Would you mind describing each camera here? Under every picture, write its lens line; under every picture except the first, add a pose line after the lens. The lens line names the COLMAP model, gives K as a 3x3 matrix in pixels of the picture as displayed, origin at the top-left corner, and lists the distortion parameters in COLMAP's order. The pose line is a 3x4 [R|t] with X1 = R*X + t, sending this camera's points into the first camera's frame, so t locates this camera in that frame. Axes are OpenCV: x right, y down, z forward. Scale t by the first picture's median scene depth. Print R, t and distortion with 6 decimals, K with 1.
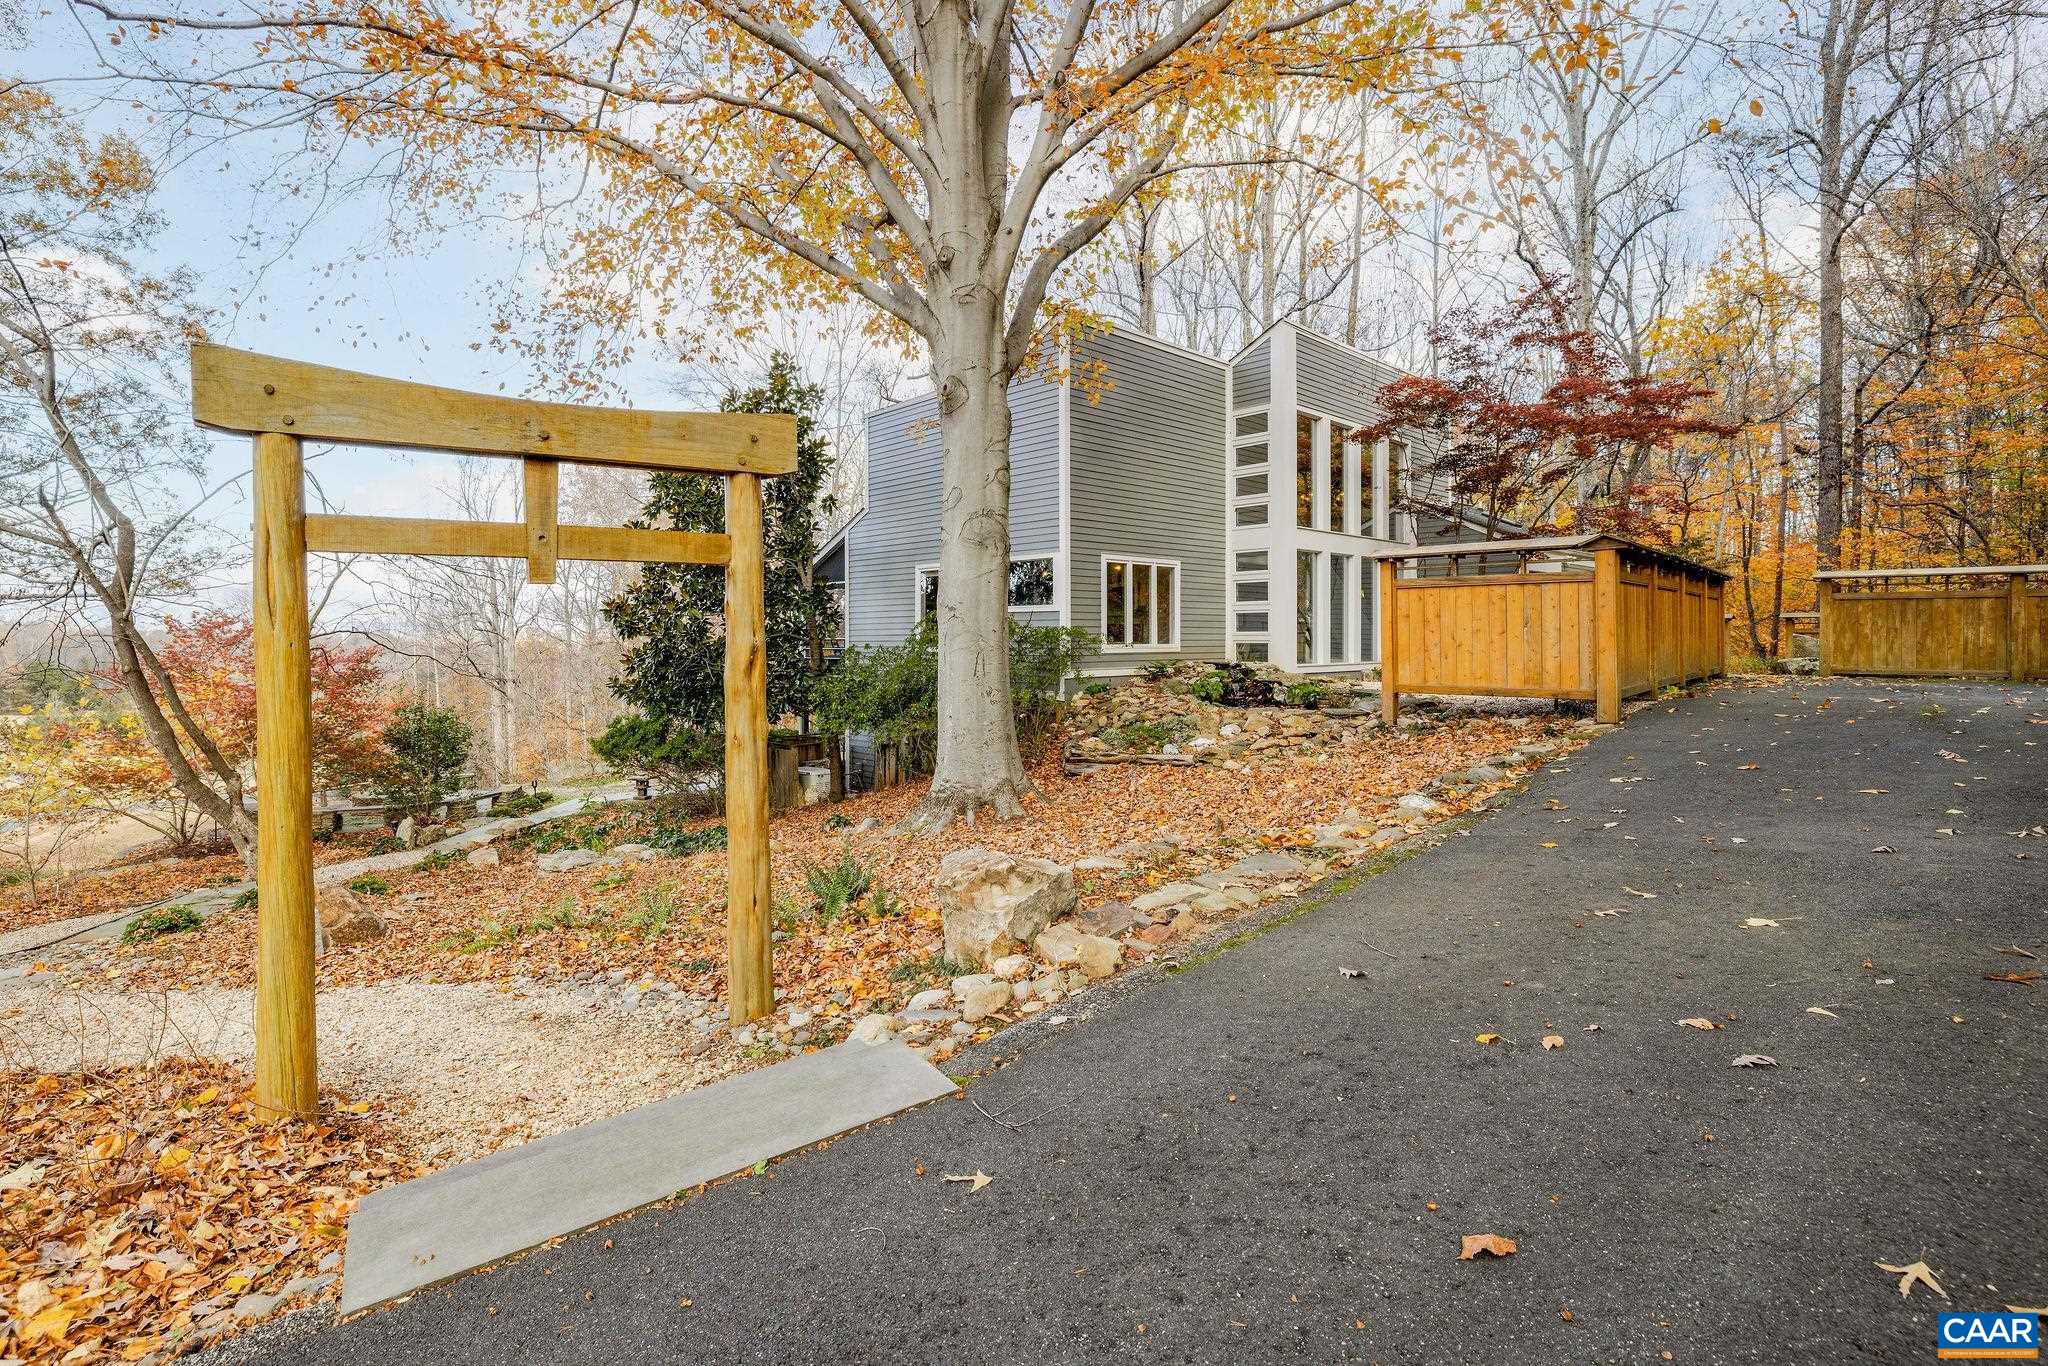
lens RADIAL K [[935.1, 0, 1033.4], [0, 935.1, 636.6], [0, 0, 1]] dist [-0.005144, -0.000470]
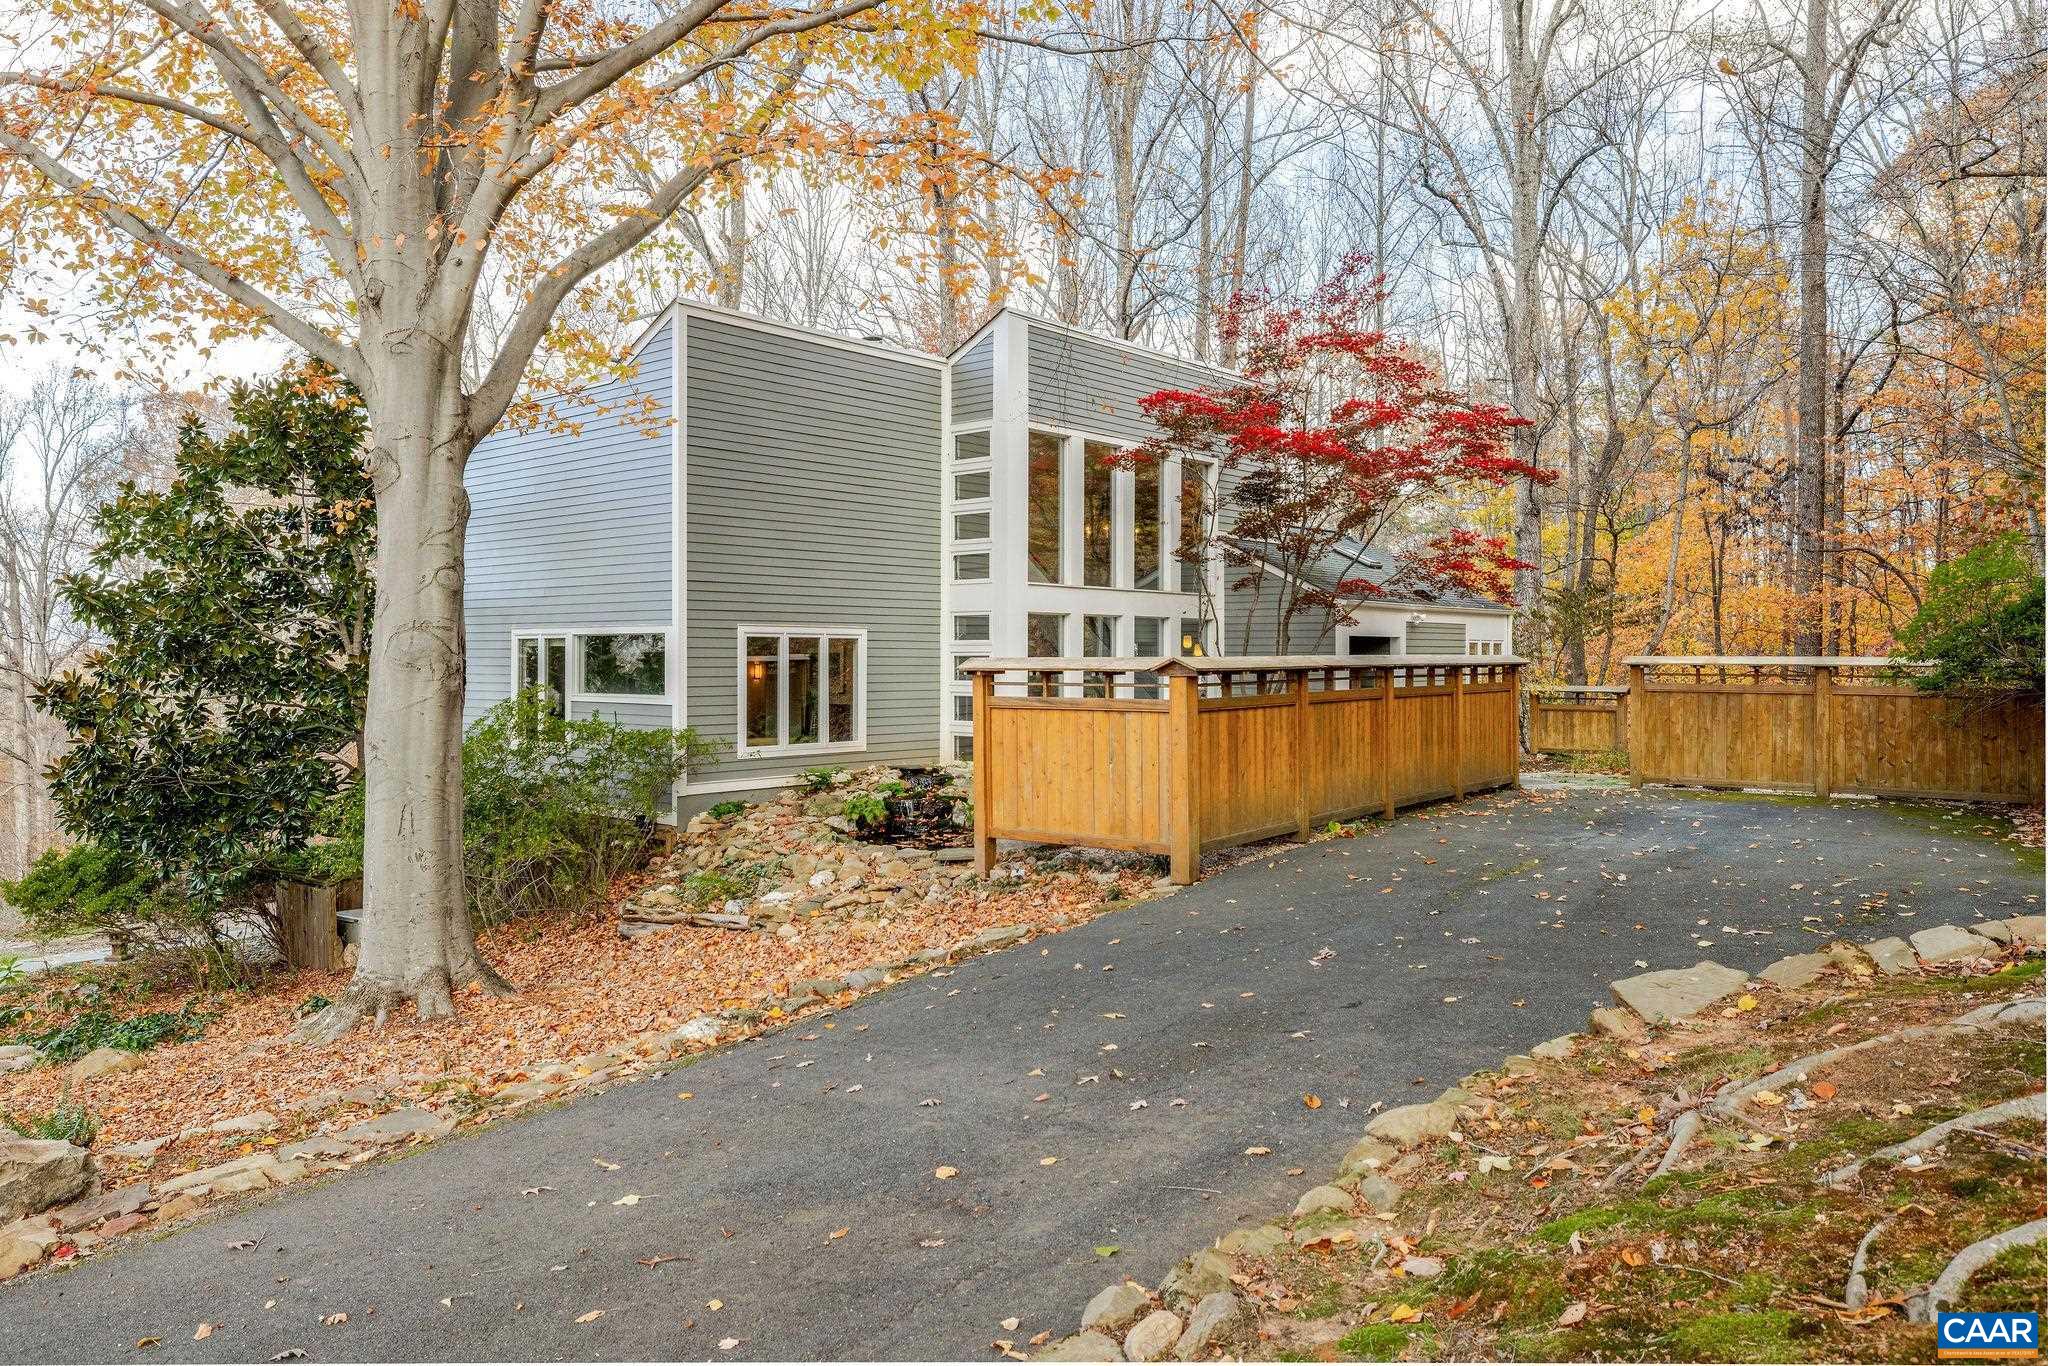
lens RADIAL K [[1350.4, 0, 1023.9], [0, 1350.4, 676.4], [0, 0, 1]] dist [0.003826, -0.001132]
pose [[0.993420, 0.000851, 0.114524, 0.169685], [-0.001051, 0.999998, 0.001687, -0.048420], [-0.114522, -0.001797, 0.993419, -0.095968]]
